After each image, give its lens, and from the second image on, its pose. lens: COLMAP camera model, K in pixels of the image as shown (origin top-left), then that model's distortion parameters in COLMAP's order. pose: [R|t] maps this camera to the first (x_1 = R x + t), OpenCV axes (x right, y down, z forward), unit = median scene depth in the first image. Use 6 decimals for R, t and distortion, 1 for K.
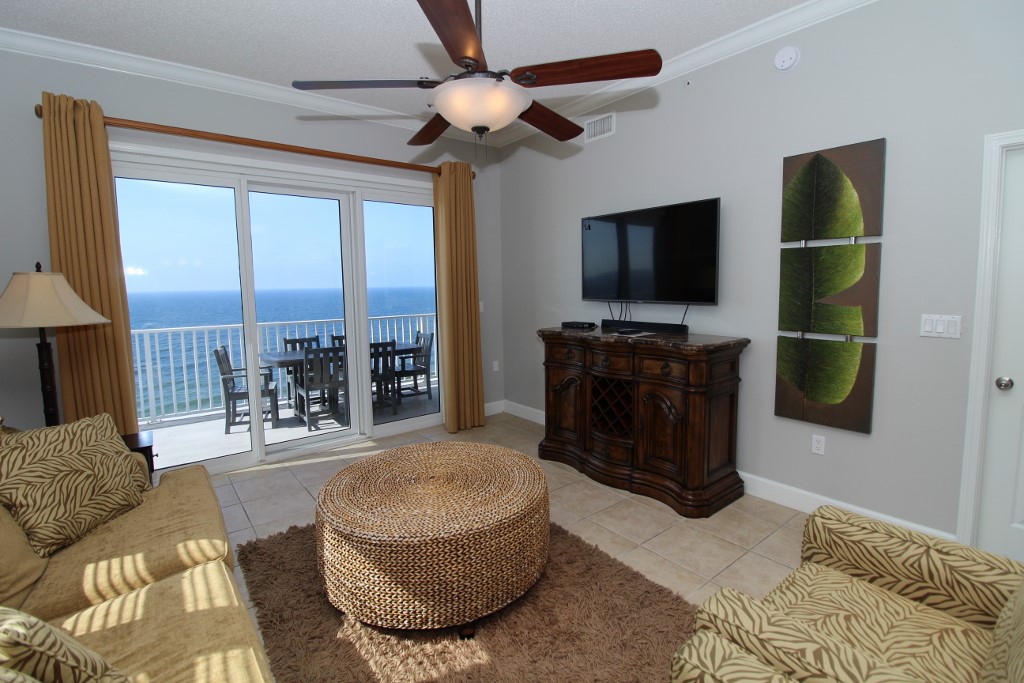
lens RADIAL K [[470.7, 0, 510.2], [0, 470.7, 324.4], [0, 0, 1]] dist [0.001784, -0.012742]
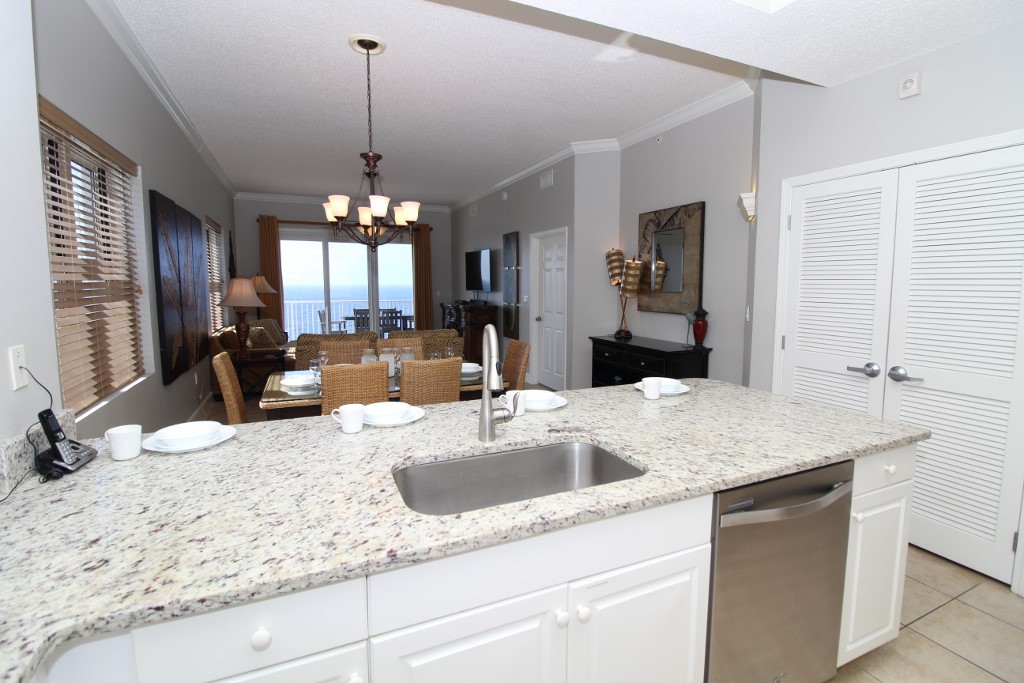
lens RADIAL K [[470.7, 0, 510.2], [0, 470.7, 324.4], [0, 0, 1]] dist [0.001784, -0.012742]
pose [[0.969251, 0.039444, -0.242893, 1.007923], [-0.039631, 0.999206, 0.004117, 0.097099], [0.242863, 0.005635, 0.970044, -1.177731]]
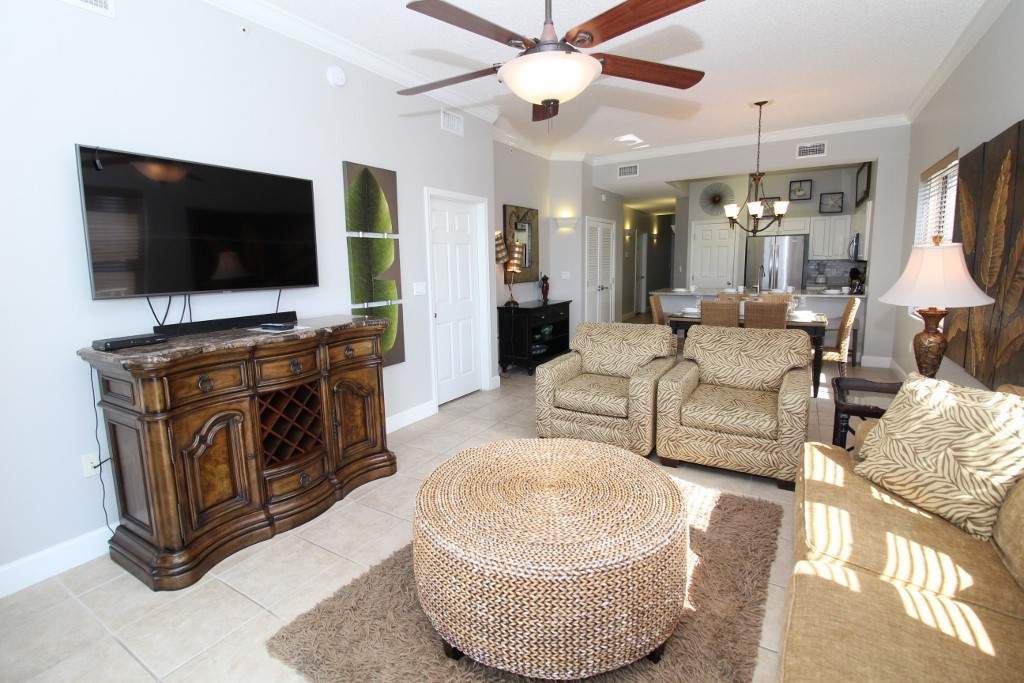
lens RADIAL K [[470.7, 0, 510.2], [0, 470.7, 324.4], [0, 0, 1]] dist [0.001784, -0.012742]
pose [[-0.344676, -0.100031, 0.933377, -0.585352], [0.110000, 0.983152, 0.145986, -0.056745], [-0.932254, 0.152989, -0.327866, 0.847446]]
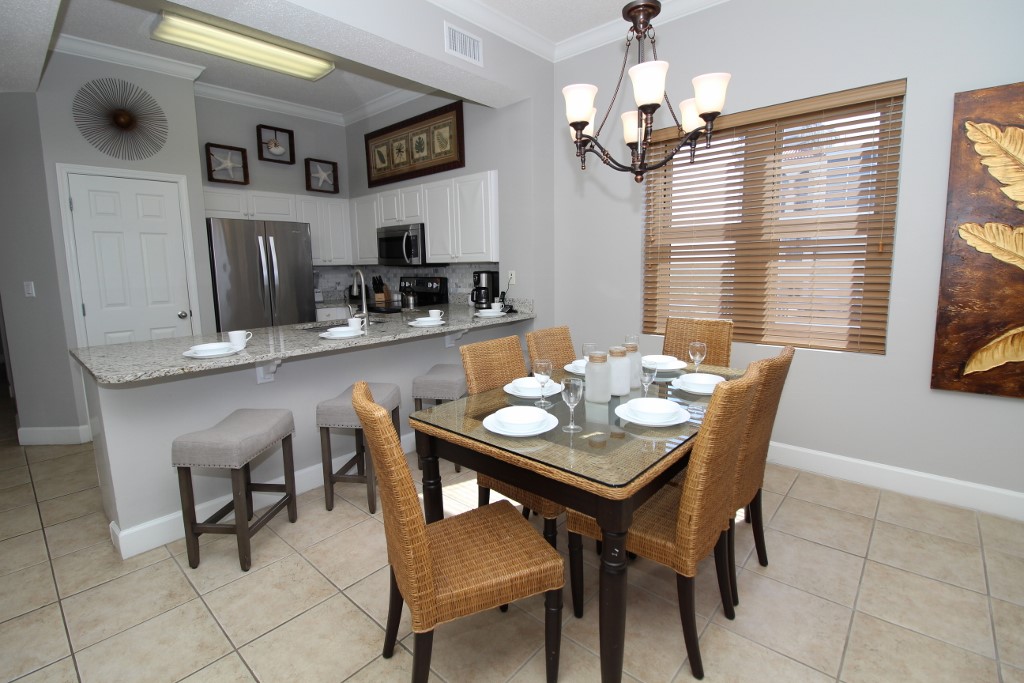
lens RADIAL K [[470.7, 0, 510.2], [0, 470.7, 324.4], [0, 0, 1]] dist [0.001784, -0.012742]
pose [[-0.983836, 0.054461, -0.170588, 0.762643], [0.016366, 0.975990, 0.217199, 0.009419], [0.178322, 0.210896, -0.961106, 0.167978]]
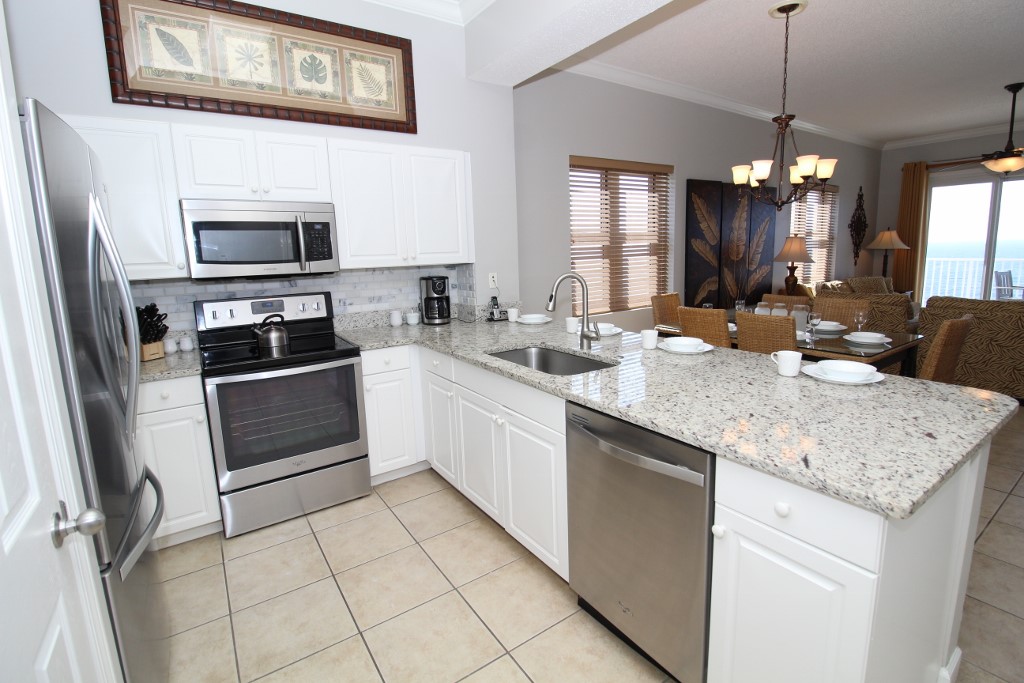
lens RADIAL K [[470.7, 0, 510.2], [0, 470.7, 324.4], [0, 0, 1]] dist [0.001784, -0.012742]
pose [[-0.070489, 0.170377, -0.982855, 1.546728], [-0.053923, 0.983214, 0.174307, 0.060385], [0.996054, 0.065285, -0.060119, -0.827700]]
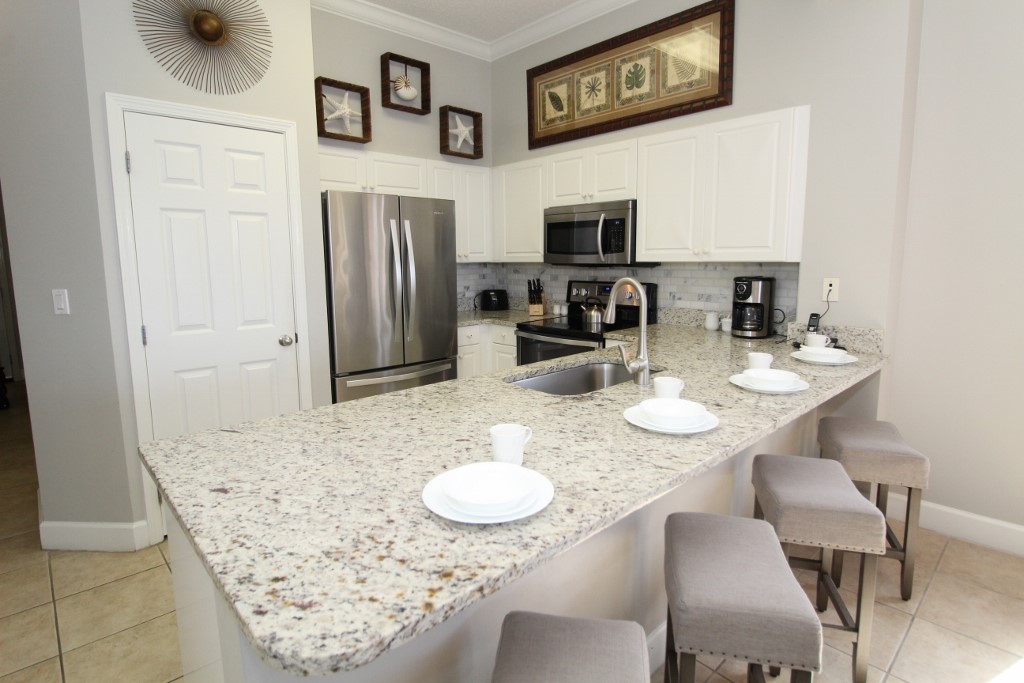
lens RADIAL K [[526.2, 0, 511.7], [0, 526.2, 324.3], [0, 0, 1]] dist [-0.003297, -0.001184]
pose [[-0.996186, 0.035682, -0.079624, 1.061356], [0.017630, 0.976051, 0.216825, 0.024864], [0.085454, 0.214595, -0.972958, -0.251398]]
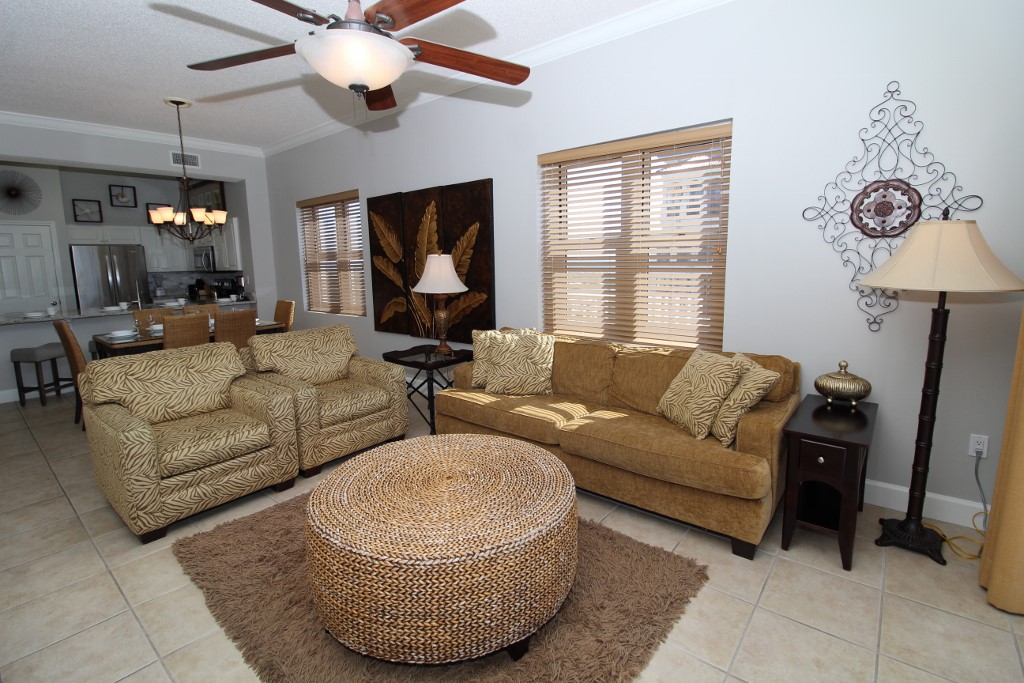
lens RADIAL K [[470.7, 0, 510.2], [0, 470.7, 324.4], [0, 0, 1]] dist [0.001784, -0.012742]
pose [[-0.976362, 0.063256, -0.206677, -0.075683], [0.015919, 0.974664, 0.223107, -0.091557], [0.215554, 0.214543, -0.952632, 1.168207]]
